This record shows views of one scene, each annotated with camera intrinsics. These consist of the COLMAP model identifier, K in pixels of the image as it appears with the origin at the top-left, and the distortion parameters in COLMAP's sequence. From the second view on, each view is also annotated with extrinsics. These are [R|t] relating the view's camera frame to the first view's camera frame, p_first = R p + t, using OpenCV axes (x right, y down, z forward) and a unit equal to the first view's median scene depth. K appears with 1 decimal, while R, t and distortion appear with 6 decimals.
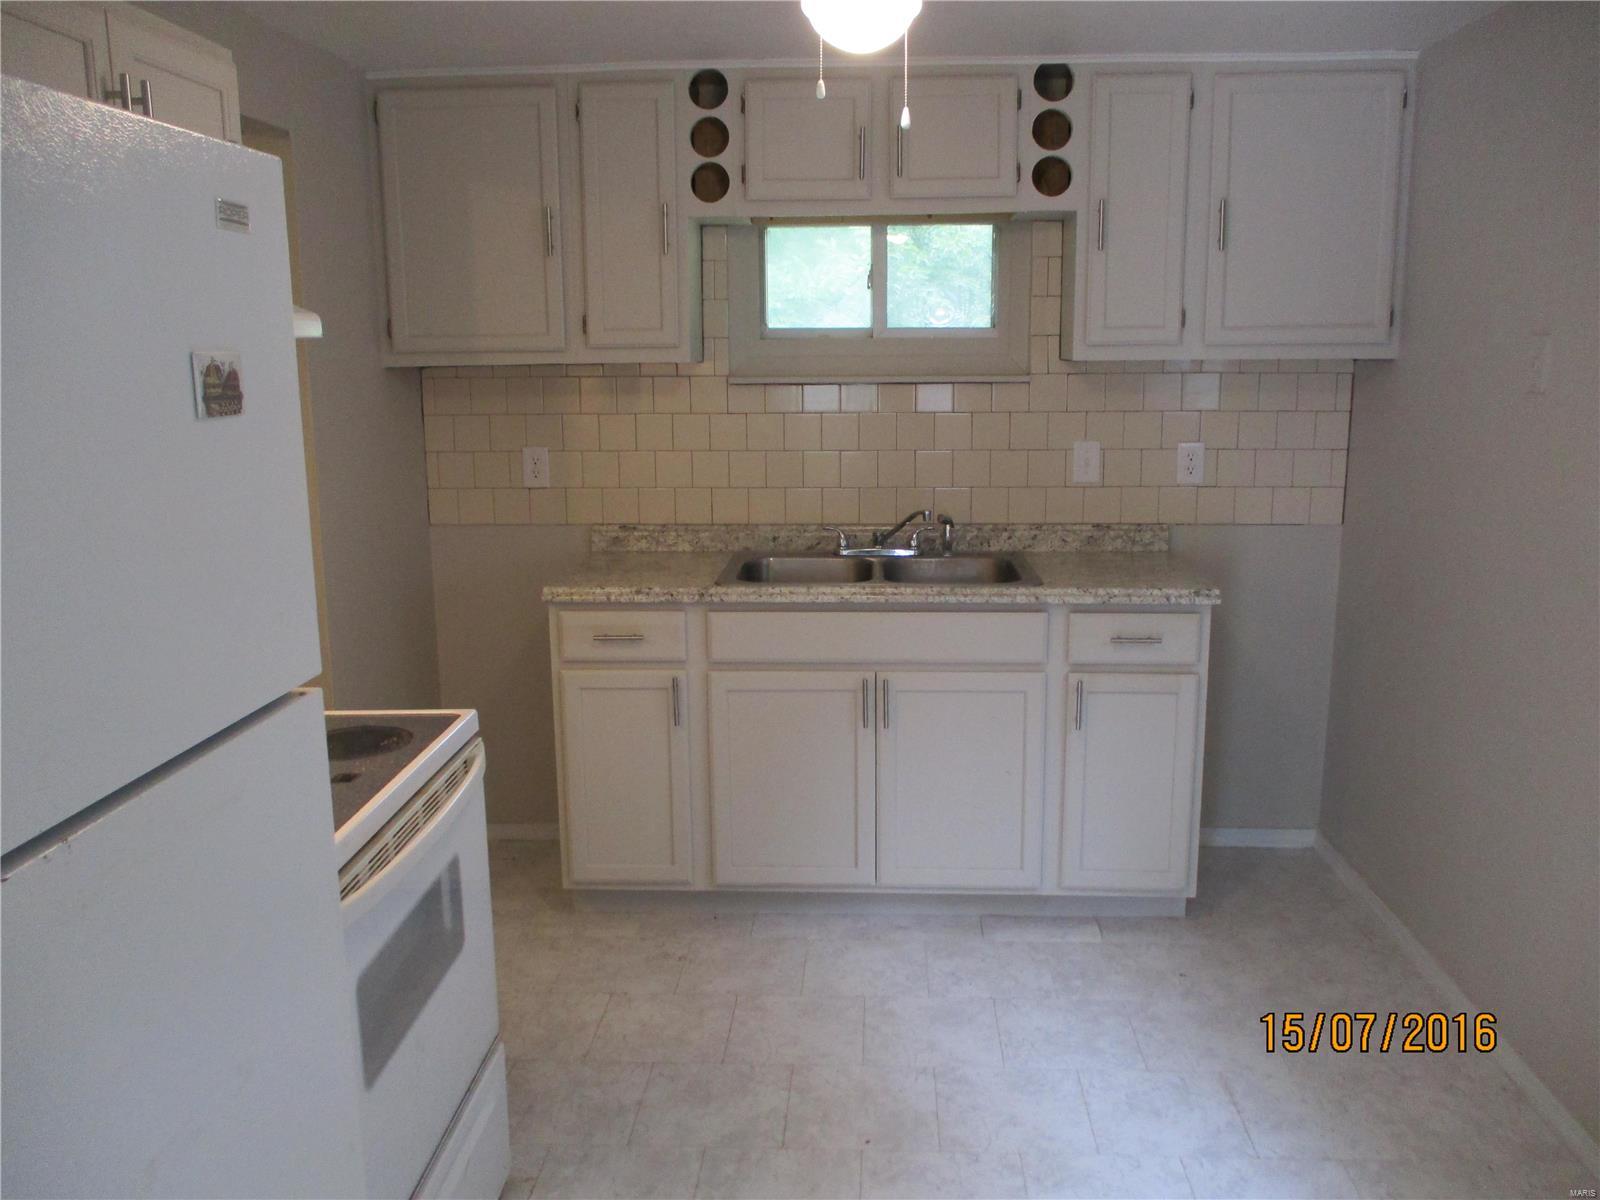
lens RADIAL K [[1359.5, 0, 800.9], [0, 1359.5, 601.3], [0, 0, 1]] dist [-0.028582, -0.003238]
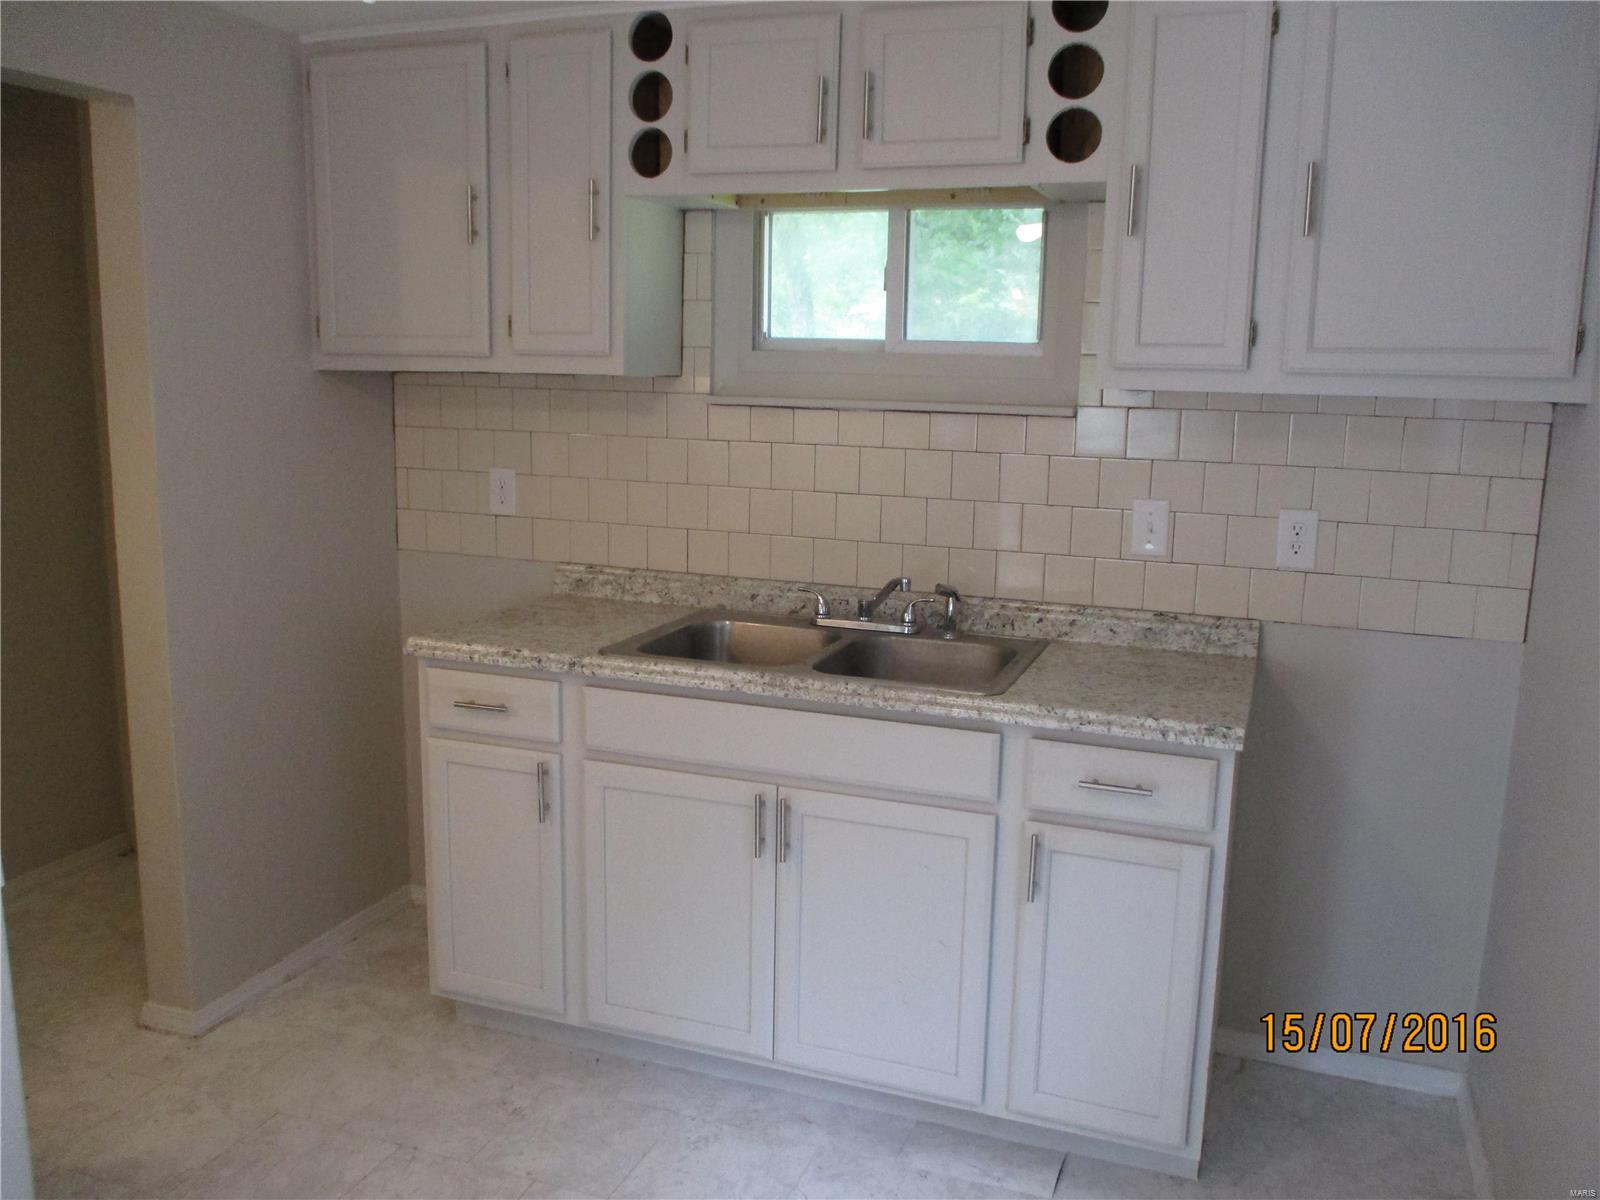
lens RADIAL K [[1359.5, 0, 798.3], [0, 1359.5, 599.0], [0, 0, 1]] dist [-0.028582, -0.003238]
pose [[0.951265, 0.080692, -0.297629, 0.277313], [-0.085671, 0.996317, -0.003700, -0.049489], [0.296234, 0.029018, 0.954674, 0.265147]]
